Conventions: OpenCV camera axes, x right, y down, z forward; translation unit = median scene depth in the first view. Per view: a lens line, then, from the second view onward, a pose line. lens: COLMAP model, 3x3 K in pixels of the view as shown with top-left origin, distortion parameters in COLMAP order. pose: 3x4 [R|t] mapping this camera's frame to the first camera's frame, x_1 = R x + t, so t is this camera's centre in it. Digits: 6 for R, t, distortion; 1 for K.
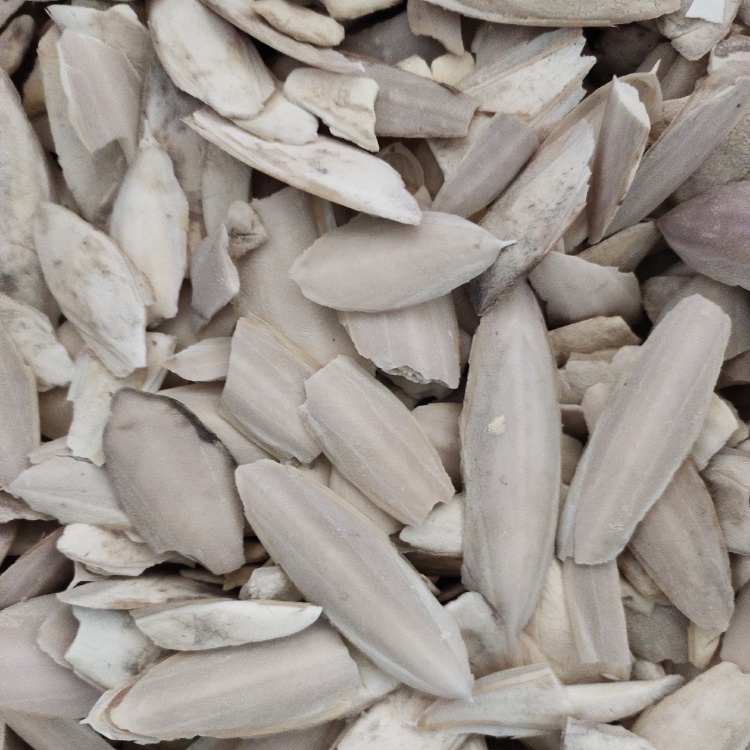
lens RADIAL K [[759.3, 0, 375.0], [0, 759.3, 375.0], [0, 0, 1]] dist [0.000721, -0.061129]
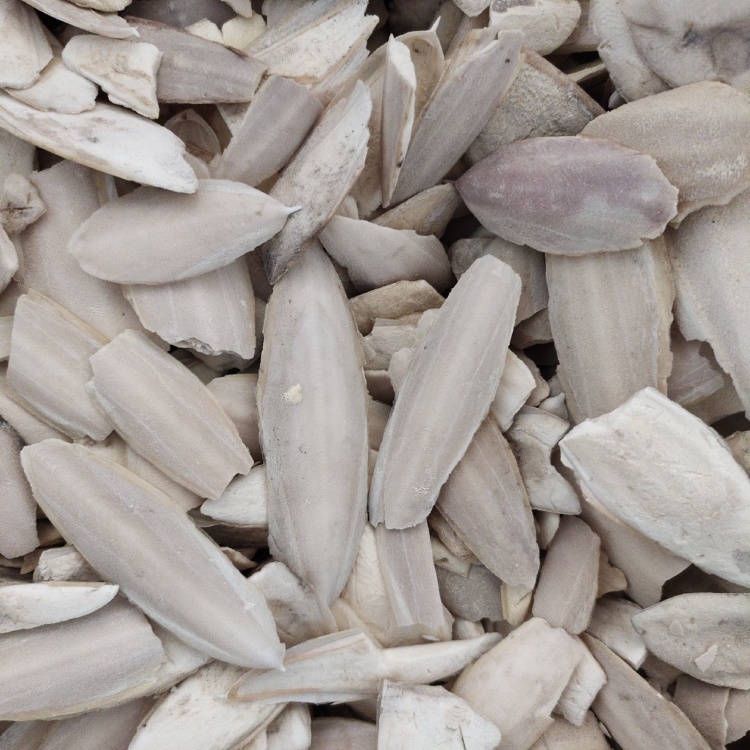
lens RADIAL K [[759.3, 0, 375.0], [0, 759.3, 375.0], [0, 0, 1]] dist [0.000721, -0.061129]
pose [[0.997368, -0.041404, 0.059513, 0.208060], [0.039556, 0.998708, 0.031904, 0.013713], [-0.060757, -0.029466, 0.997718, 0.004268]]
